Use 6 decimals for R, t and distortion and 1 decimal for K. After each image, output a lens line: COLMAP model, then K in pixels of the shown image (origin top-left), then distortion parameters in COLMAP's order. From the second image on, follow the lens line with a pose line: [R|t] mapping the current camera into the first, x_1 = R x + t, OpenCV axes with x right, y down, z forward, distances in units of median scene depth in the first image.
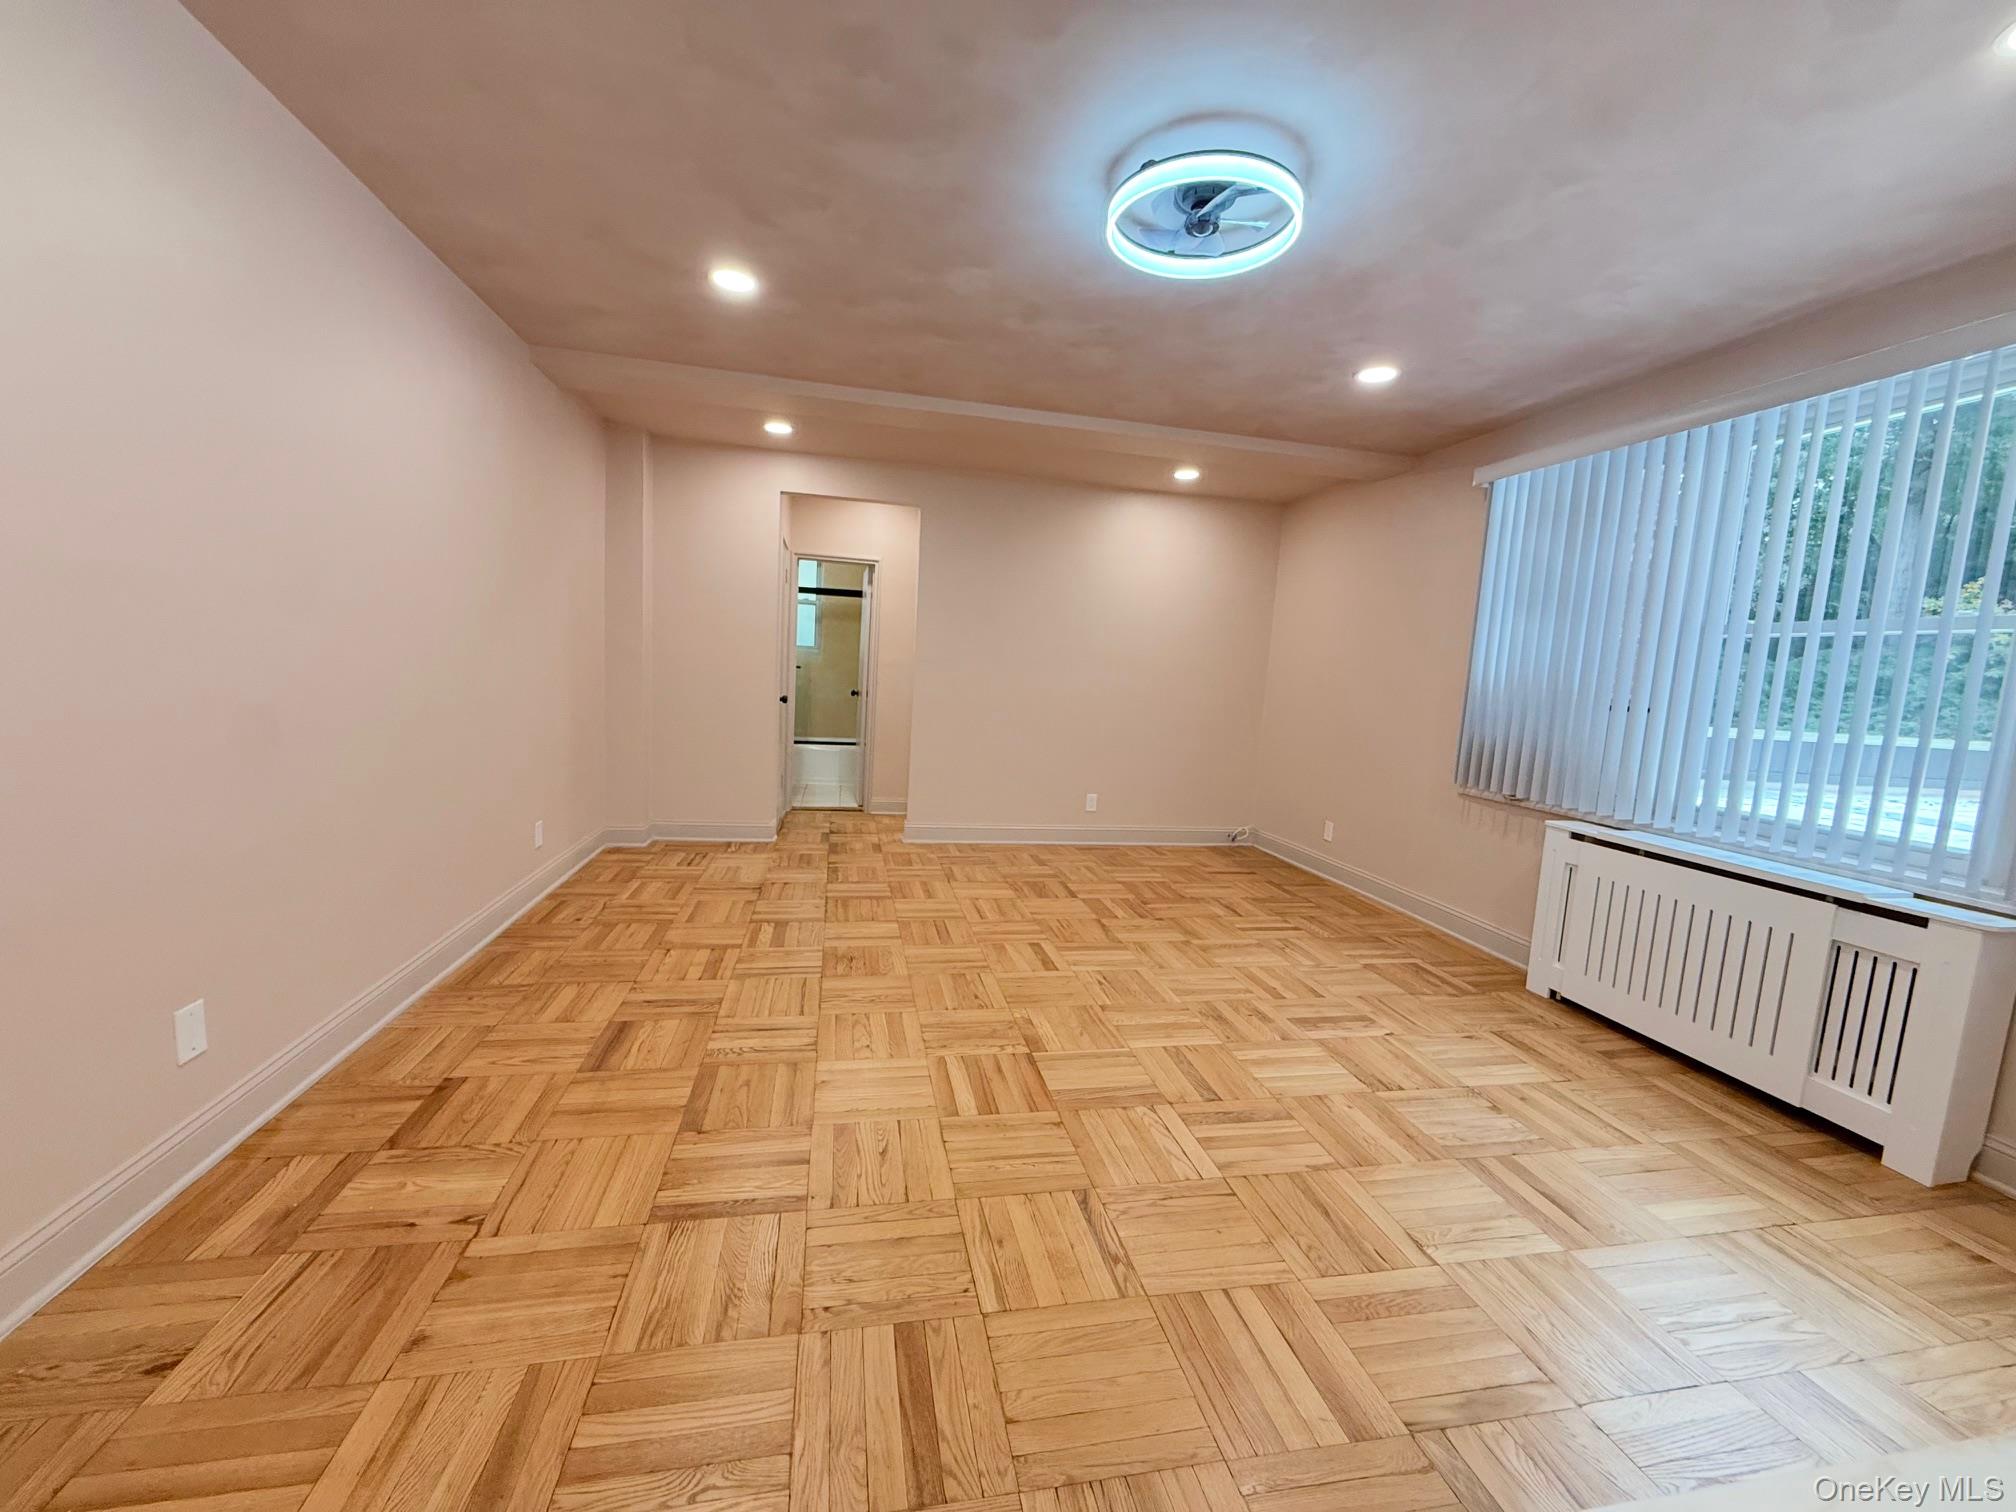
lens RADIAL K [[799.6, 0, 1015.7], [0, 799.6, 777.0], [0, 0, 1]] dist [-0.000139, -0.000211]
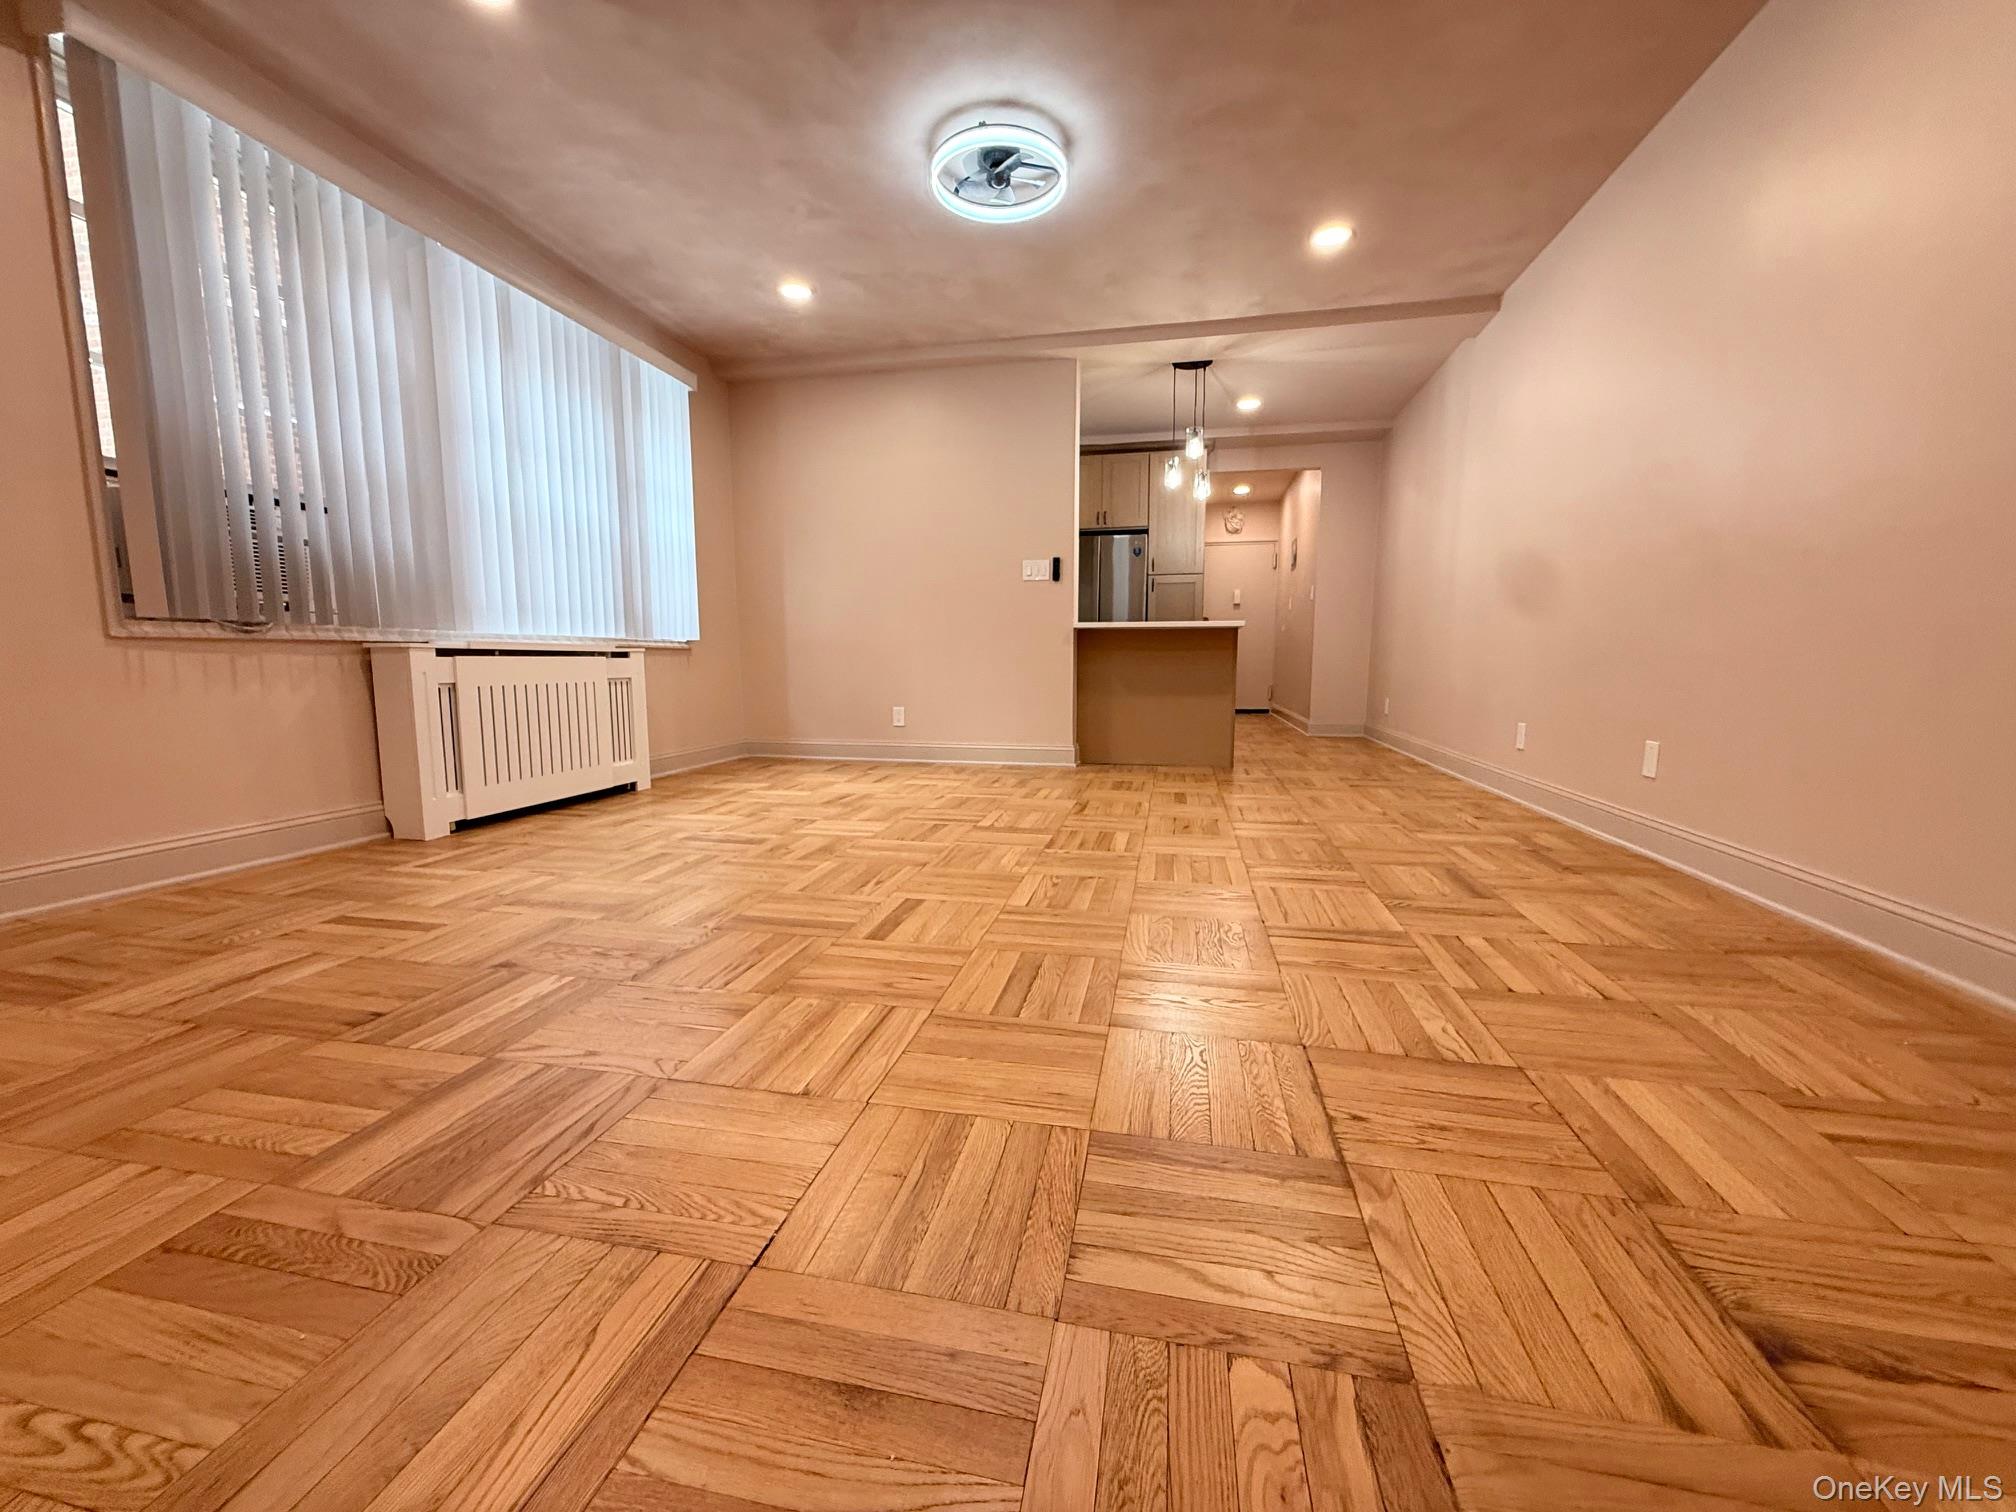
lens RADIAL K [[799.6, 0, 1002.5], [0, 799.6, 758.6], [0, 0, 1]] dist [-0.000139, -0.000211]
pose [[-0.909602, -0.108483, 0.401069, -0.261801], [0.004308, 0.962797, 0.270193, -0.051939], [-0.415459, 0.247496, -0.875294, 1.440385]]
